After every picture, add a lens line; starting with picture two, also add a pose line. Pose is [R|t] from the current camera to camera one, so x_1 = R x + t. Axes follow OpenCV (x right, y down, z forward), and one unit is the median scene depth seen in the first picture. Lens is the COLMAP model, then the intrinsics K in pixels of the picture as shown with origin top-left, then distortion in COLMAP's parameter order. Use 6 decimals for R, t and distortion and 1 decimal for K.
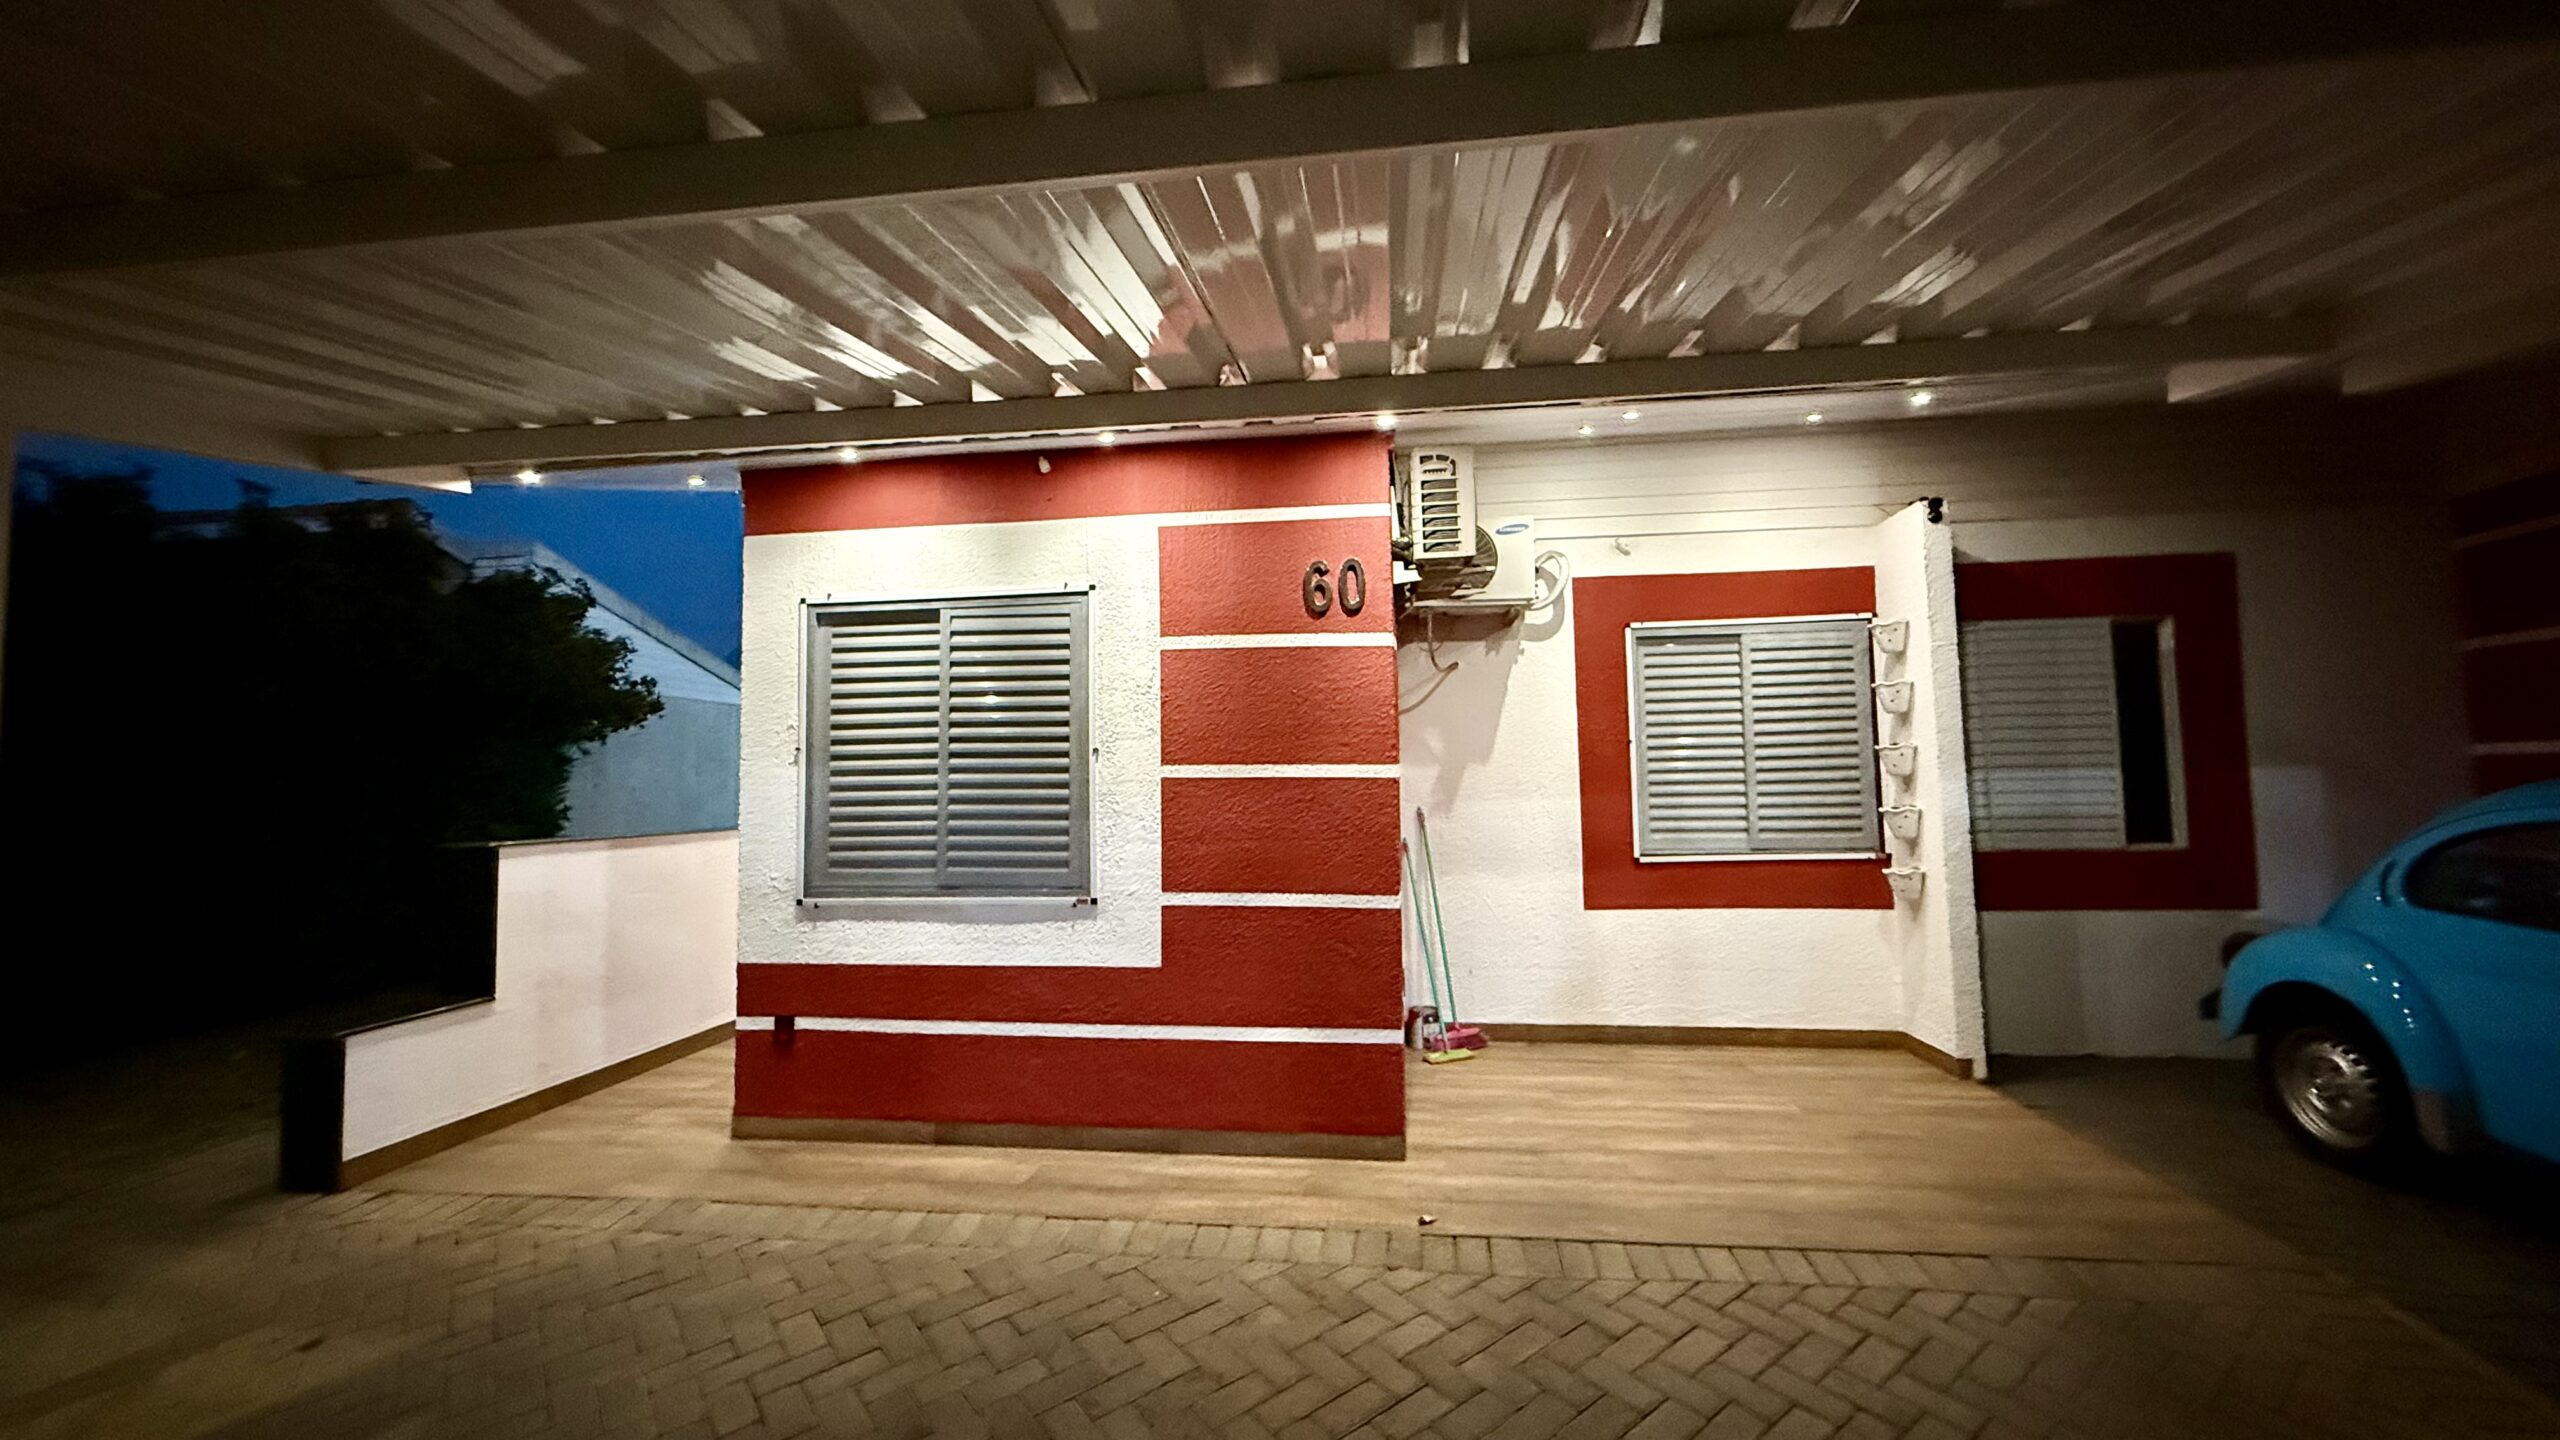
lens RADIAL K [[1023.2, 0, 1277.0], [0, 1023.2, 719.7], [0, 0, 1]] dist [-0.000428, 0.000631]
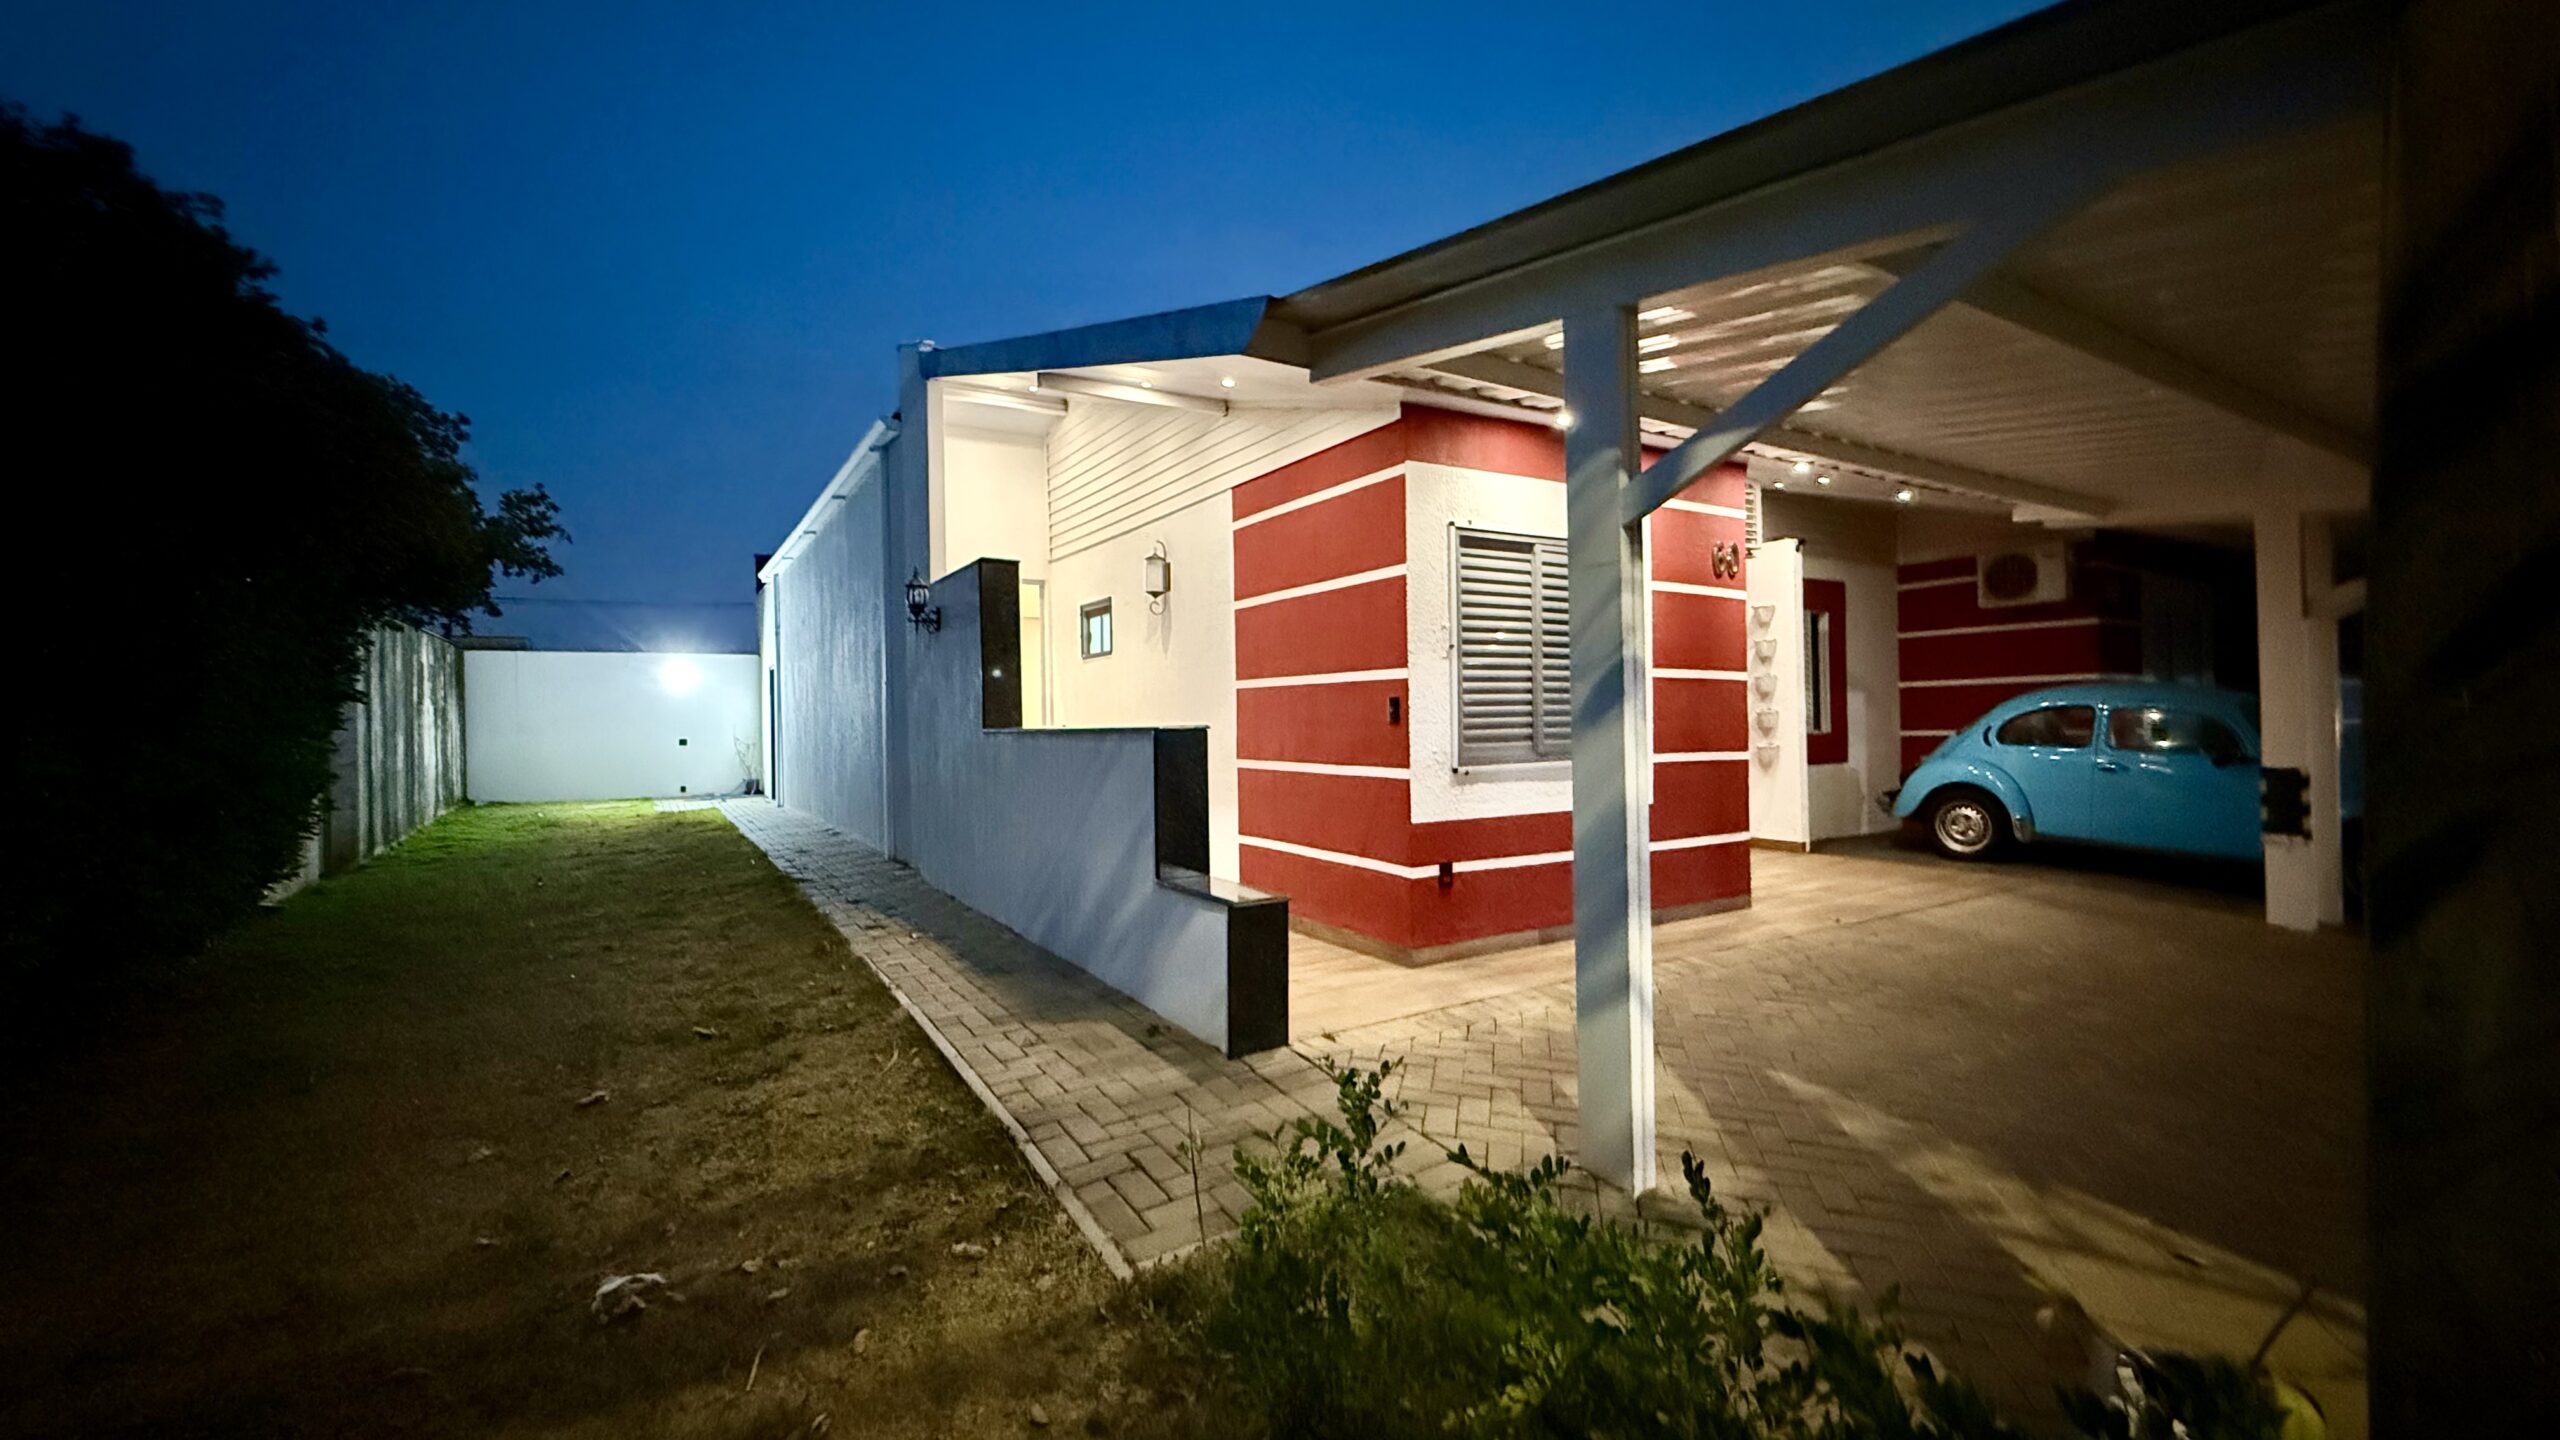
lens RADIAL K [[1023.2, 0, 1272.6], [0, 1023.2, 724.1], [0, 0, 1]] dist [-0.000428, 0.000631]
pose [[0.779279, 0.000620, 0.626677, -1.405122], [-0.034009, 0.998568, 0.041302, 0.078996], [-0.625754, -0.053498, 0.778184, 0.182576]]
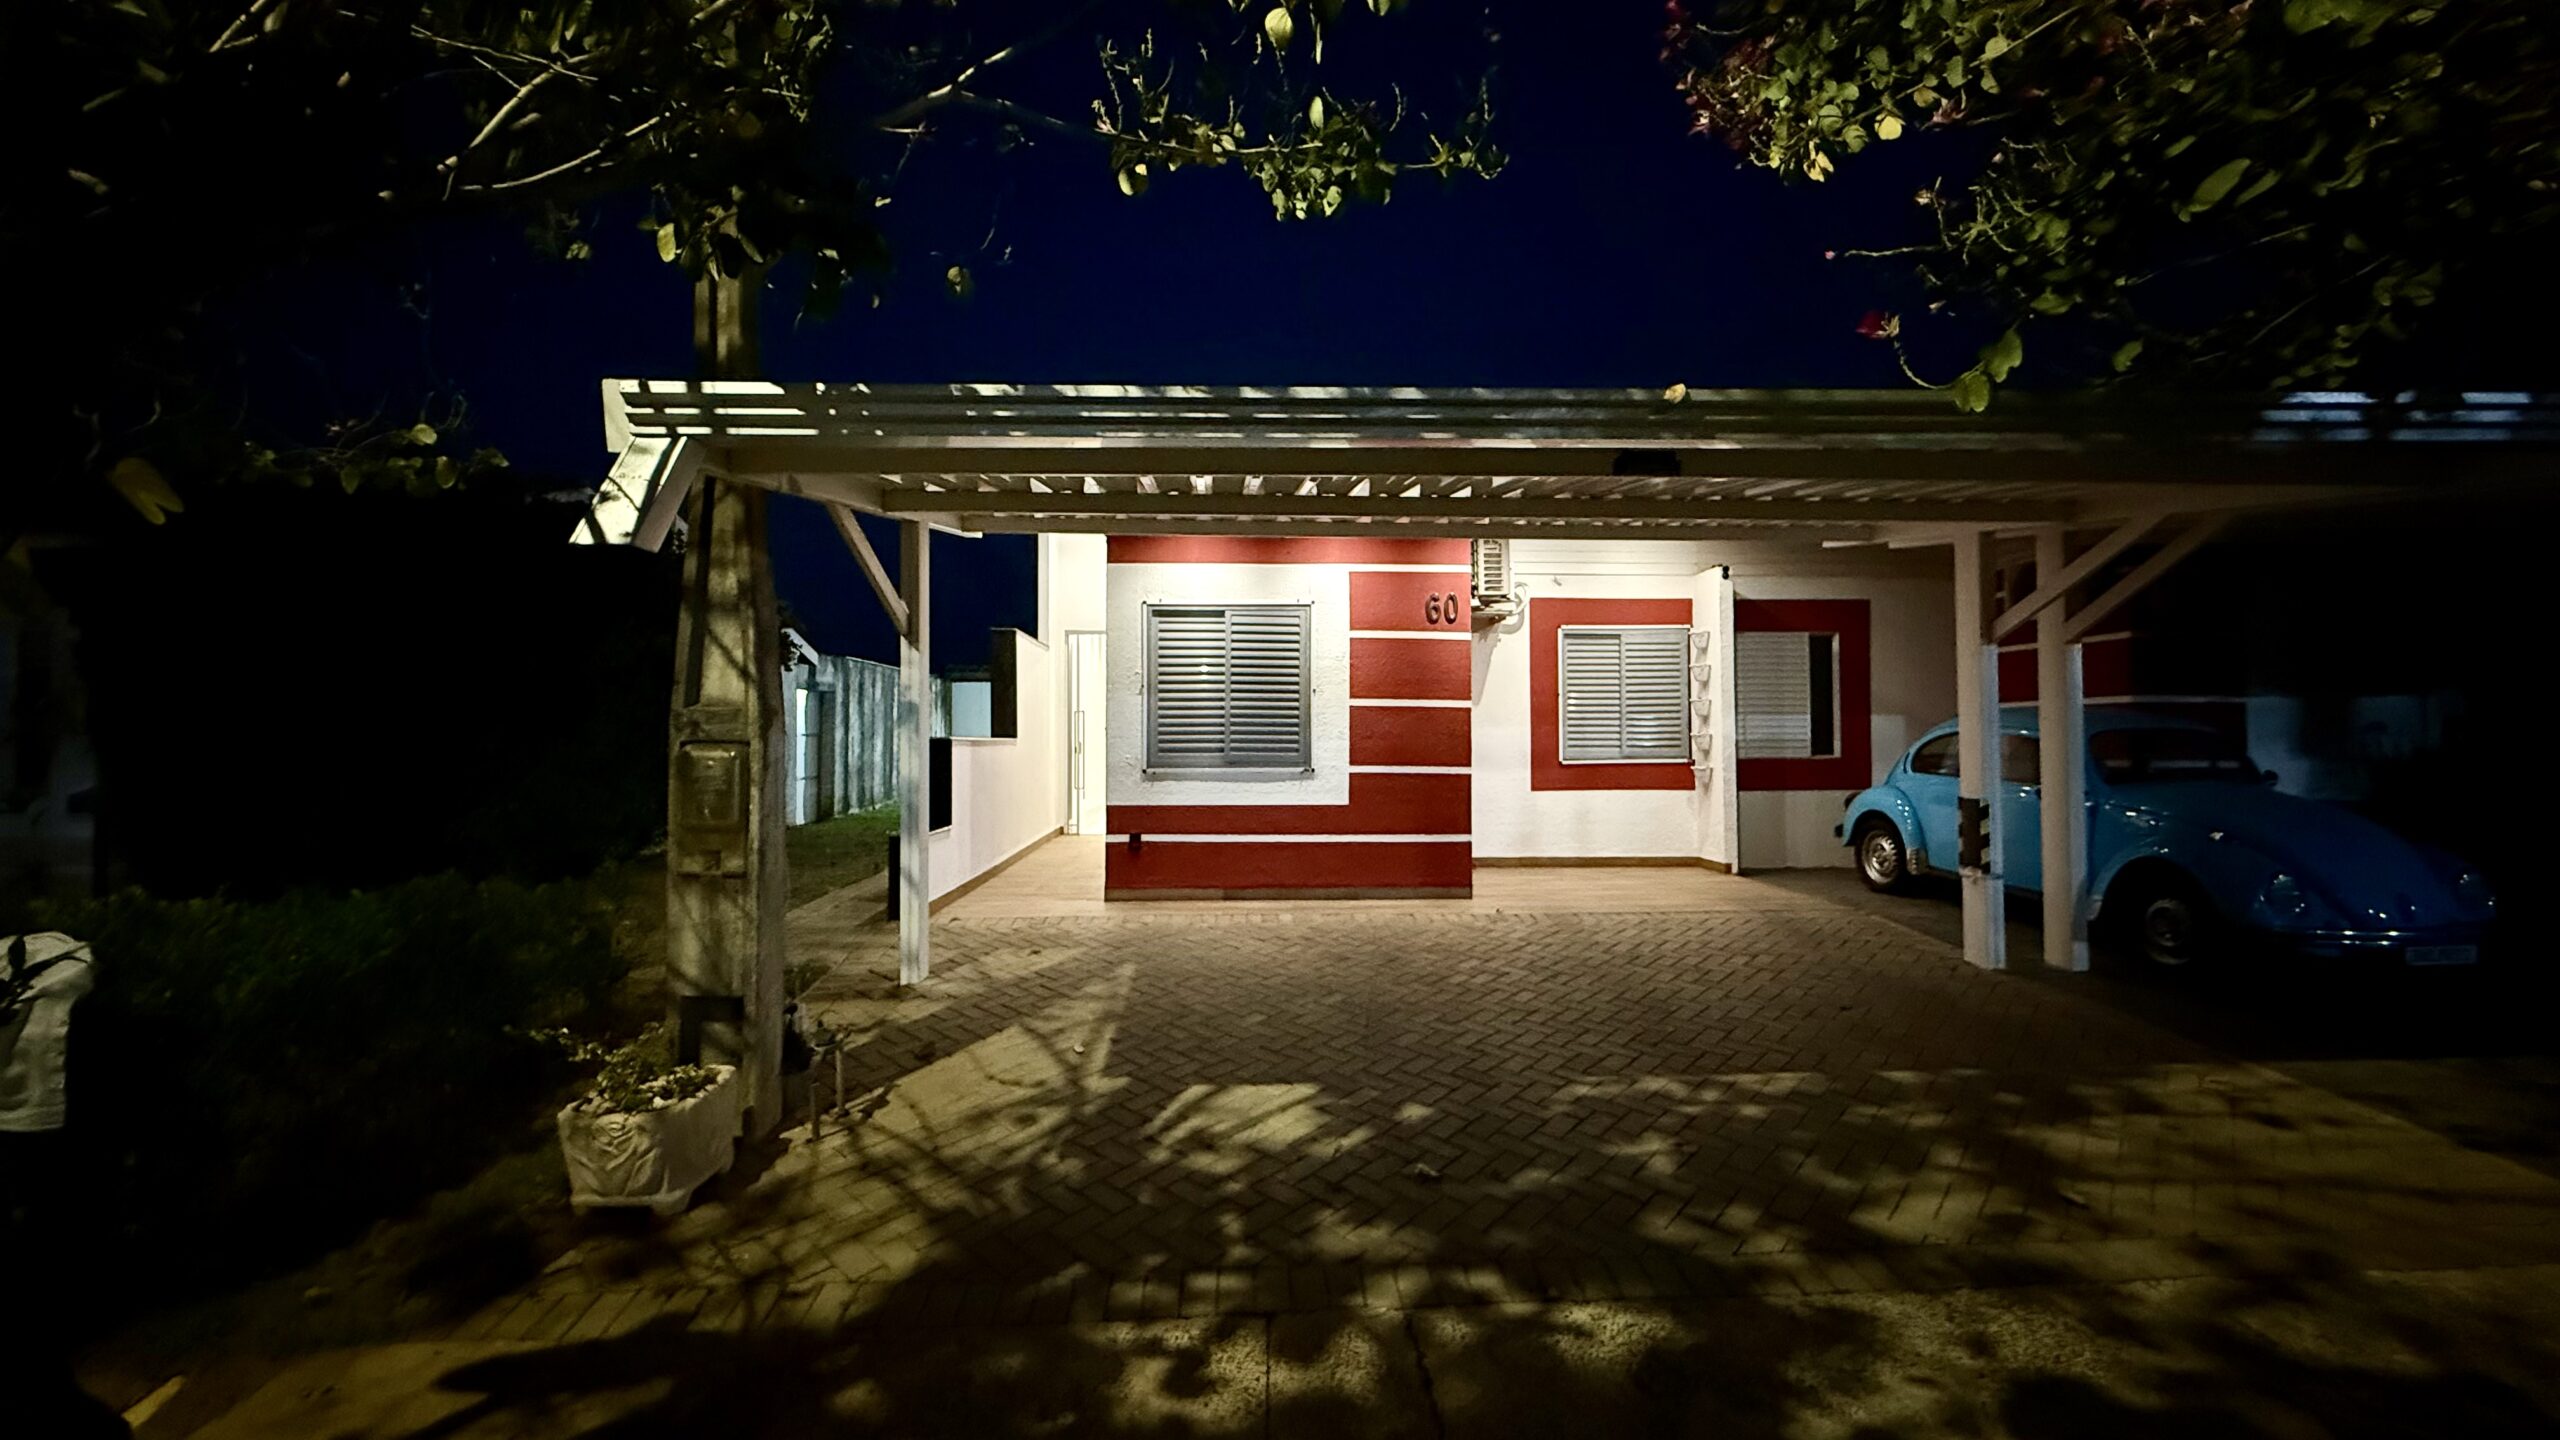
lens RADIAL K [[1023.2, 0, 1283.6], [0, 1023.2, 724.6], [0, 0, 1]] dist [-0.000428, 0.000631]
pose [[0.984022, 0.017121, 0.177220, -0.543827], [-0.024835, 0.998834, 0.041401, 0.016131], [-0.176304, -0.045141, 0.983300, -0.803827]]
